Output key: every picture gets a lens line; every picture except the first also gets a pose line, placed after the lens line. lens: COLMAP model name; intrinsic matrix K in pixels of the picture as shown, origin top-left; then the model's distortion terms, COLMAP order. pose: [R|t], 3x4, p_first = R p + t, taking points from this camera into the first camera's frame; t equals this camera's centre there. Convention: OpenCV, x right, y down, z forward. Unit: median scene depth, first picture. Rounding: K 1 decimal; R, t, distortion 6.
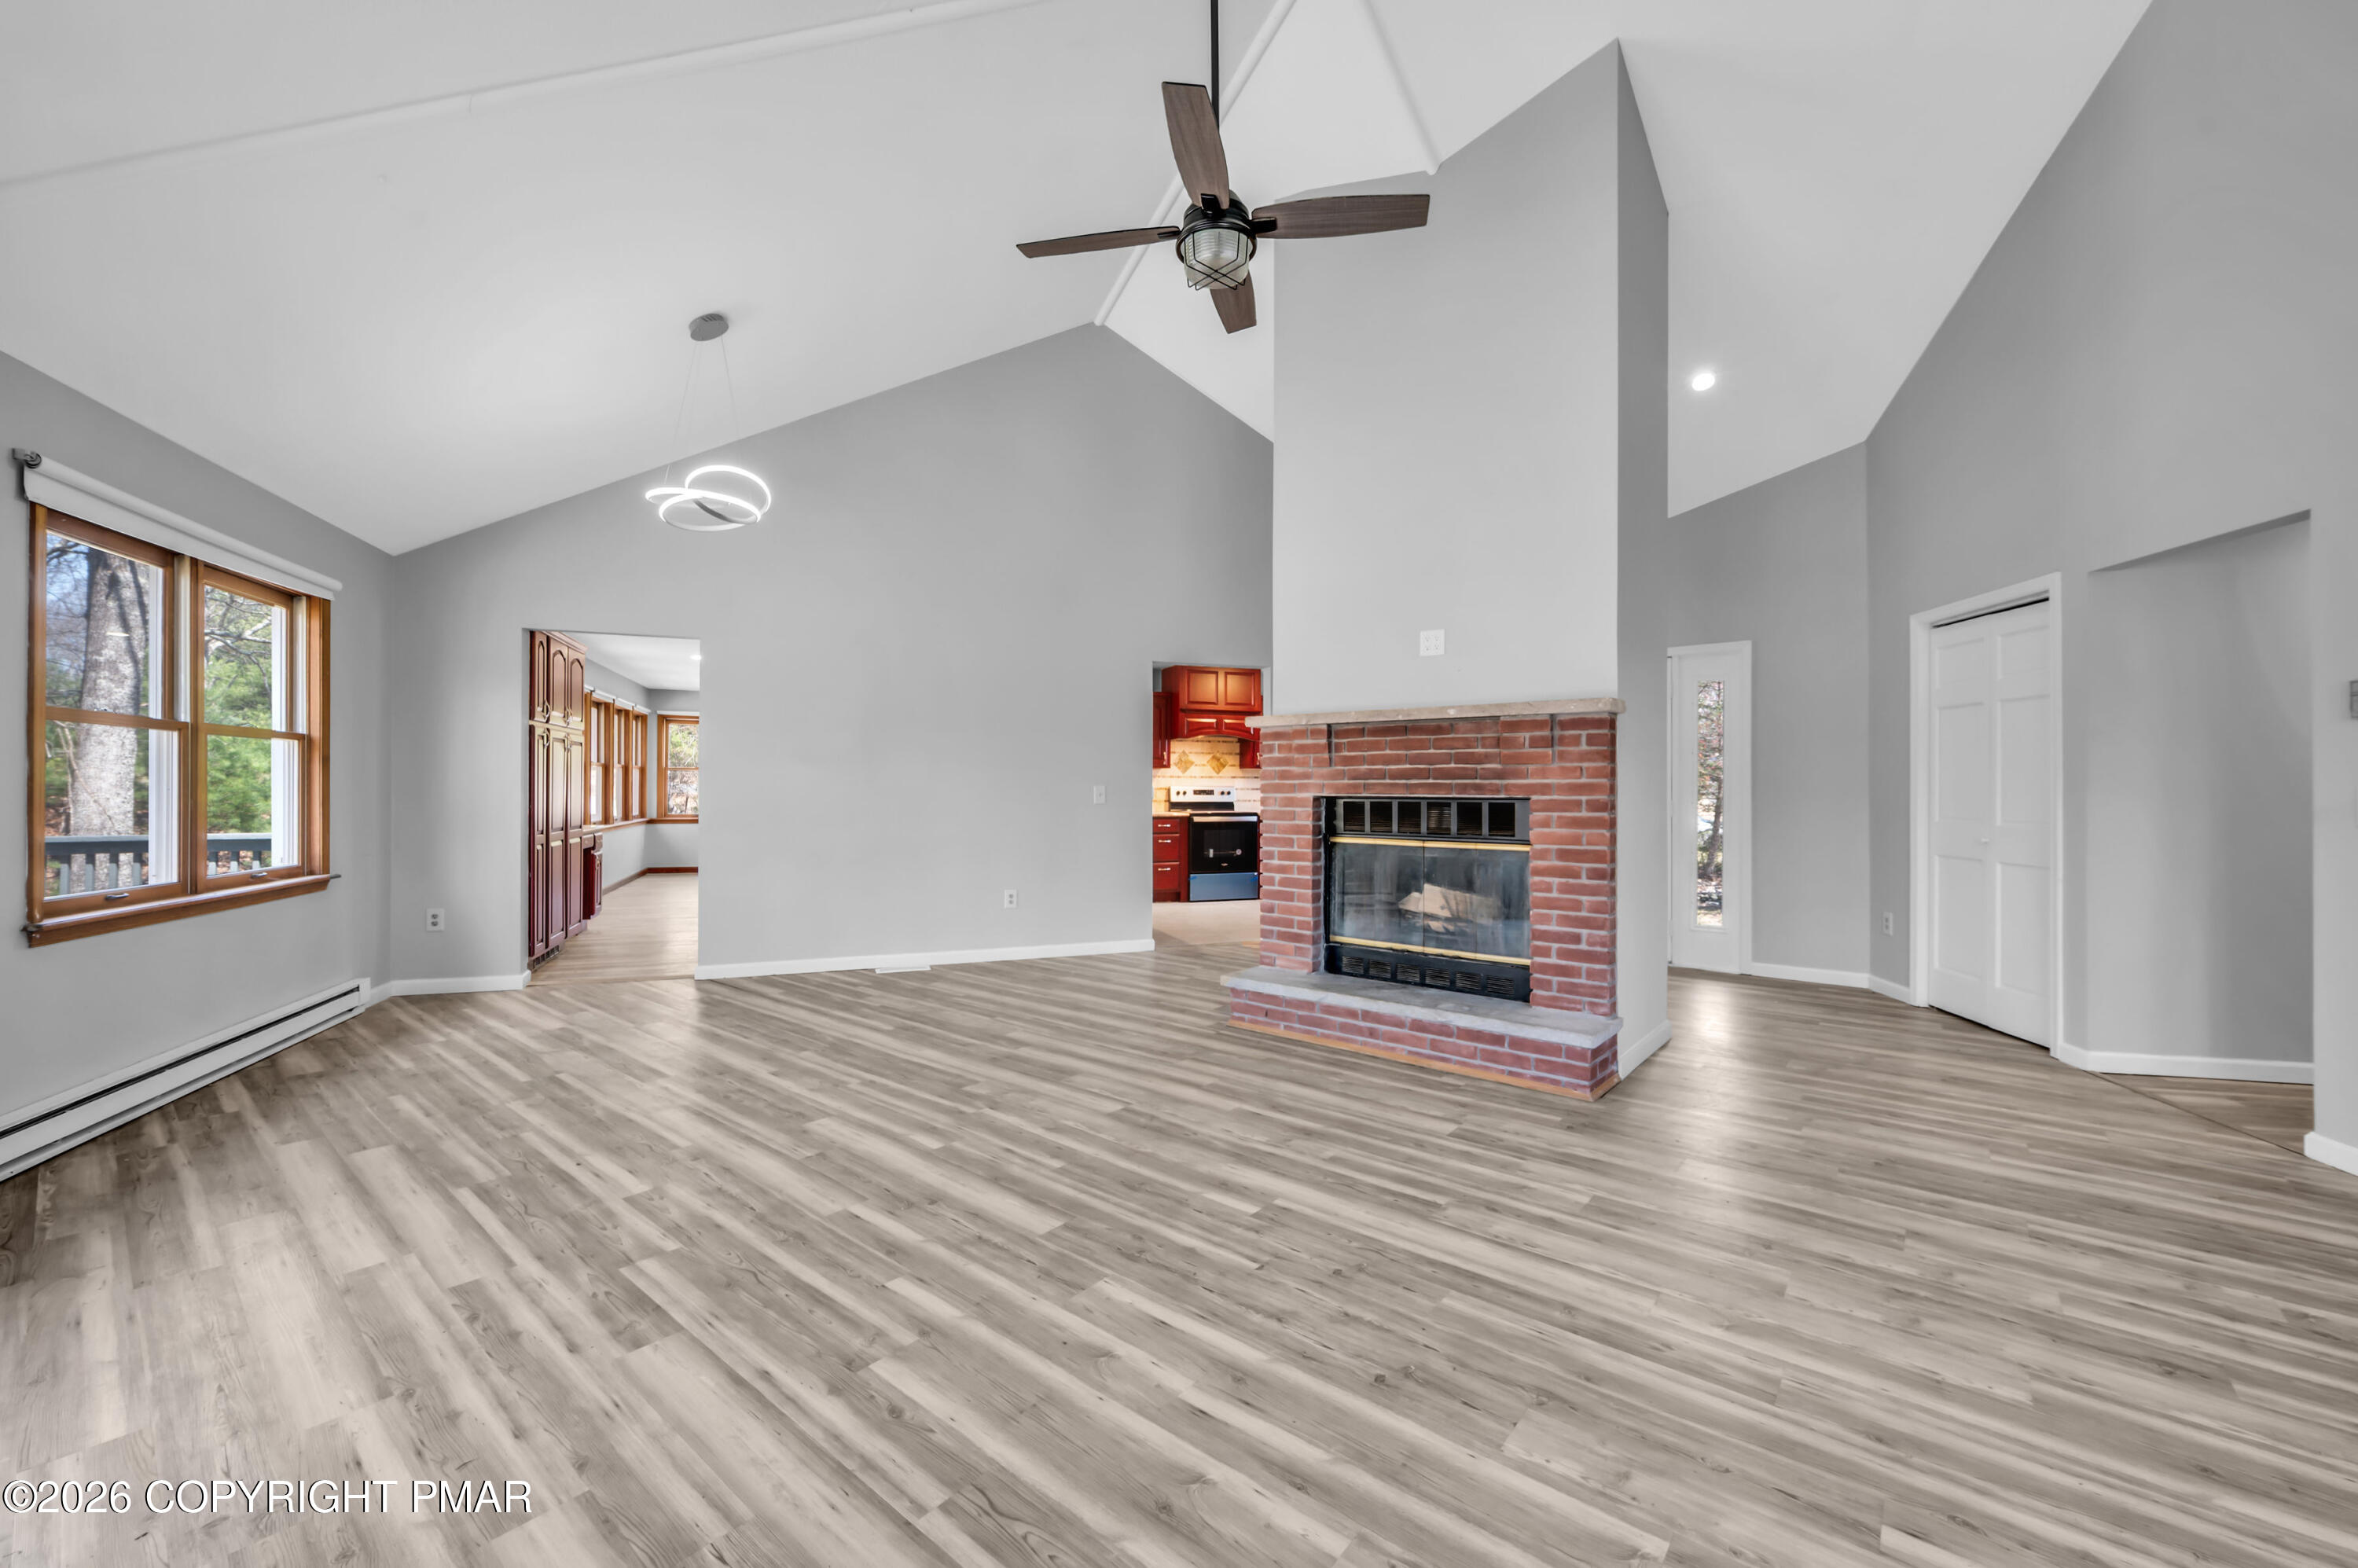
lens RADIAL K [[983.7, 0, 1191.6], [0, 983.7, 784.4], [0, 0, 1]] dist [-0.002492, 0.000546]
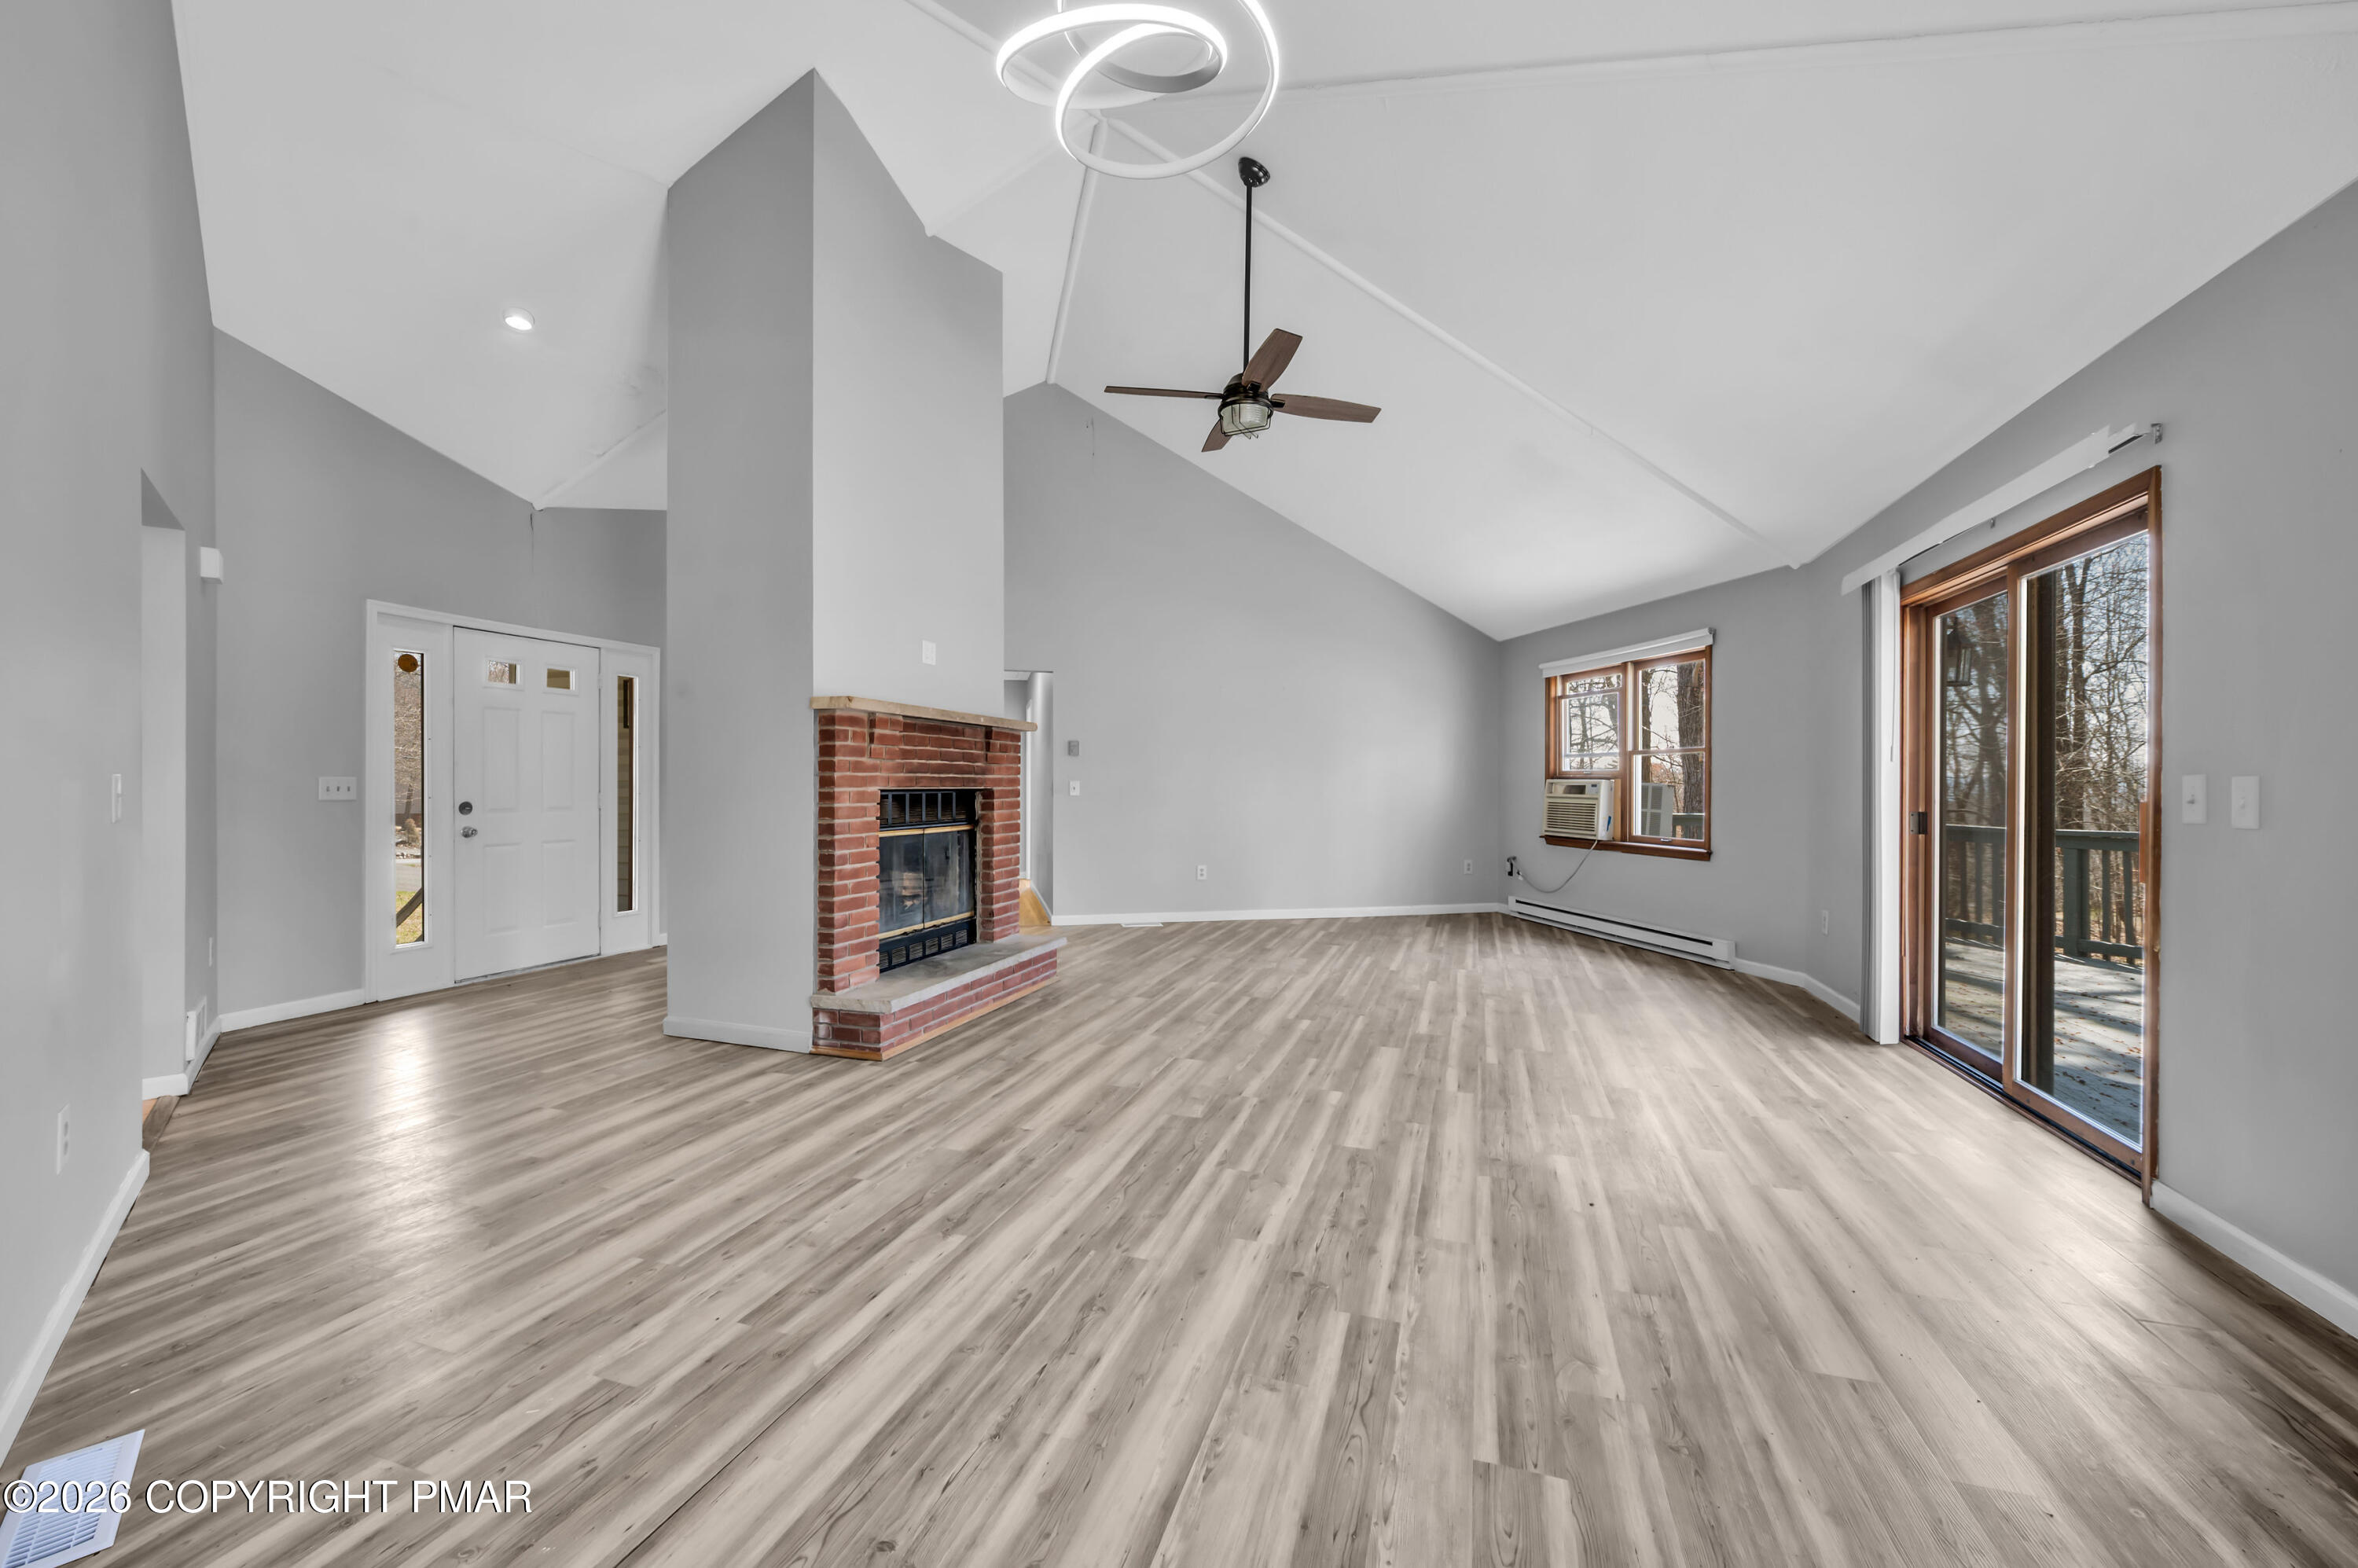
lens RADIAL K [[983.7, 0, 1164.2], [0, 983.7, 787.8], [0, 0, 1]] dist [-0.002492, 0.000546]
pose [[-0.398246, -0.007180, 0.917251, -0.958449], [-0.007207, 0.999963, 0.004699, 0.004175], [-0.917250, -0.004739, -0.398283, 1.277407]]
